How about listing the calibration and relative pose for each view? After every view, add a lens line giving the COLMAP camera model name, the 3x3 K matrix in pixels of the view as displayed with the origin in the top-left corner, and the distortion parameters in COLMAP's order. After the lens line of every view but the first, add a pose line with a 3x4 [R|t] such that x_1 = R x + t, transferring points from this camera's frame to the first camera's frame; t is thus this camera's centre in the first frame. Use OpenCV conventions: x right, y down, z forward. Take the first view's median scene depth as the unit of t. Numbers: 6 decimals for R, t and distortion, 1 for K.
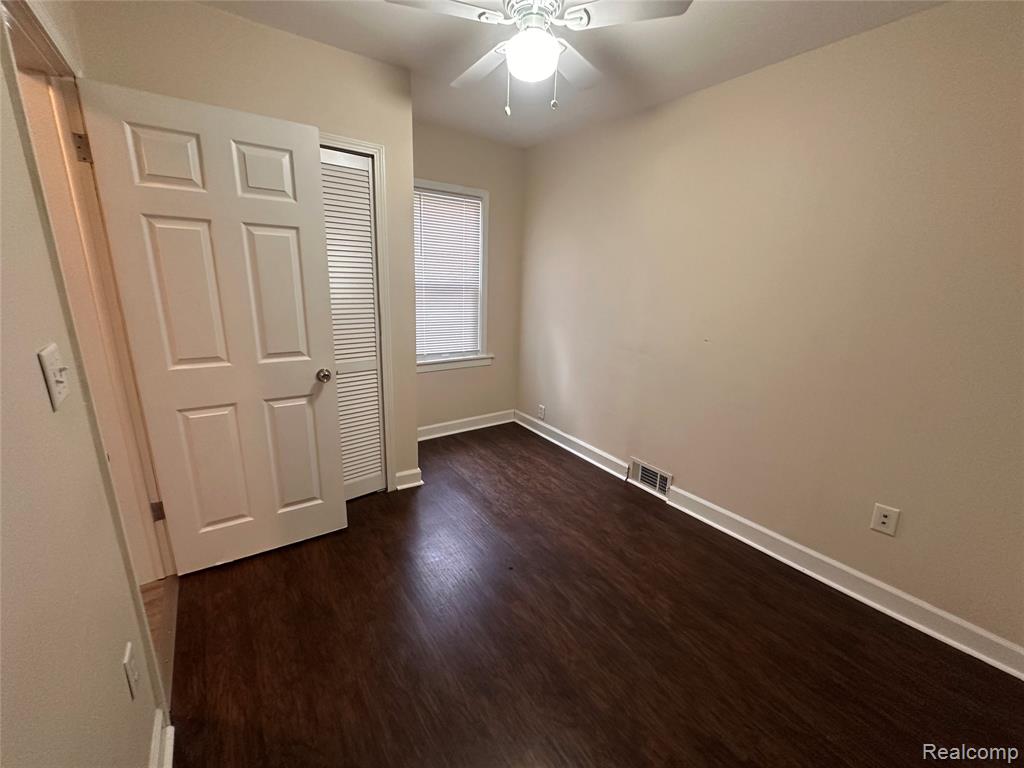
lens RADIAL K [[412.3, 0, 512.7], [0, 412.3, 391.6], [0, 0, 1]] dist [-0.027049, -0.000341]
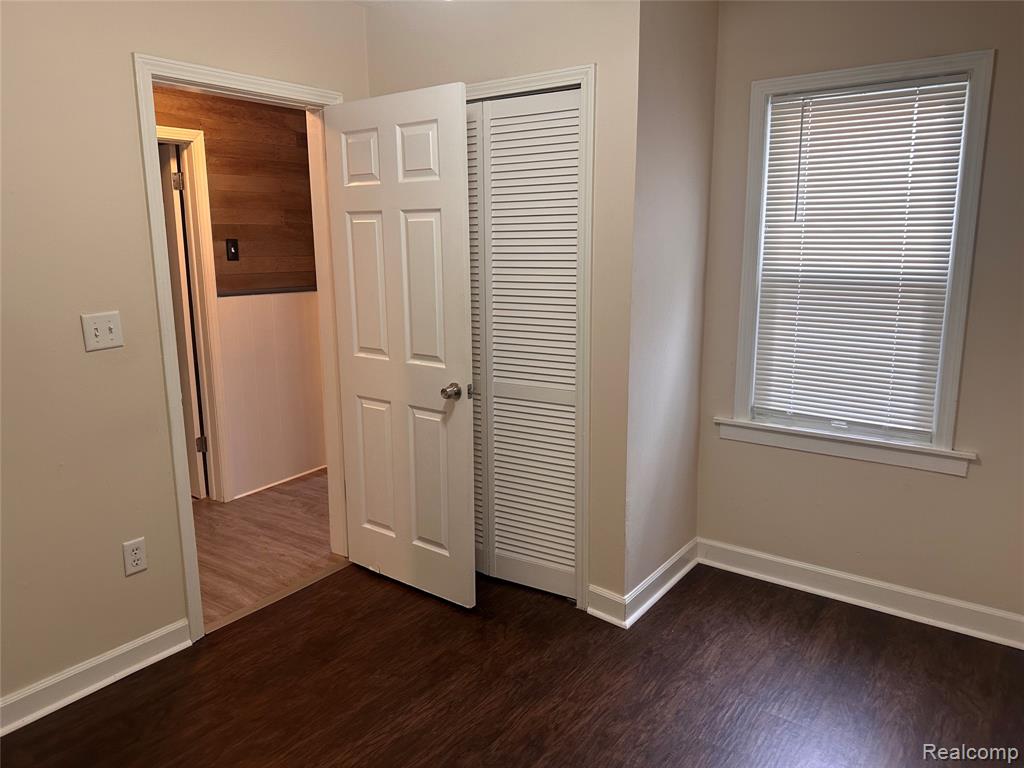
lens RADIAL K [[712.7, 0, 511.2], [0, 712.7, 383.1], [0, 0, 1]] dist [0.026397, -0.004925]
pose [[0.299826, 0.134737, -0.944431, 0.852011], [-0.244303, 0.967809, 0.060514, -0.163371], [0.922182, 0.212584, 0.323091, 0.664837]]
